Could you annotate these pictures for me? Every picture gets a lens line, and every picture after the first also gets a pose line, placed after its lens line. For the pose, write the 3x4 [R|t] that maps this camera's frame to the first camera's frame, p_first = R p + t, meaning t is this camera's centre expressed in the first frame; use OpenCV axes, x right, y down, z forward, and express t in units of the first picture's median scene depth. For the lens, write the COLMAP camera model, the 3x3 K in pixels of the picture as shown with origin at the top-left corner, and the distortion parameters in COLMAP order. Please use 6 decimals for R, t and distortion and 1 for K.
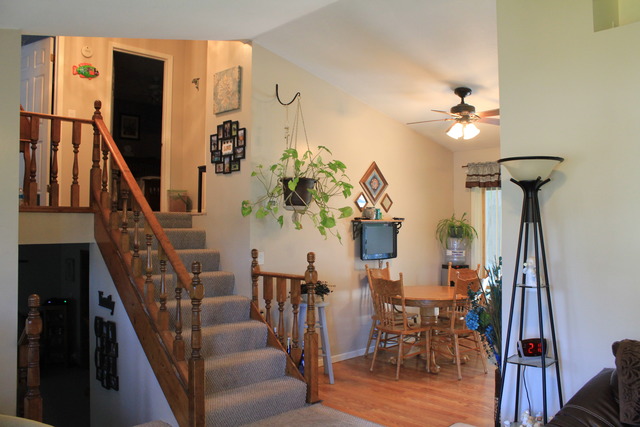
lens RADIAL K [[533.2, 0, 320.0], [0, 533.2, 213.5], [0, 0, 1]] dist [-0.165195, 0.156765]
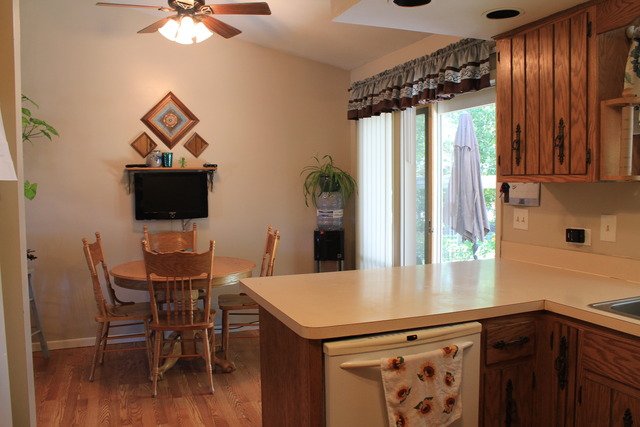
lens RADIAL K [[533.2, 0, 320.0], [0, 533.2, 213.5], [0, 0, 1]] dist [-0.165195, 0.156765]
pose [[0.920084, 0.017058, -0.391350, 0.597063], [0.015908, 0.996600, 0.080839, 0.019573], [0.391398, -0.080604, 0.916684, 0.382545]]
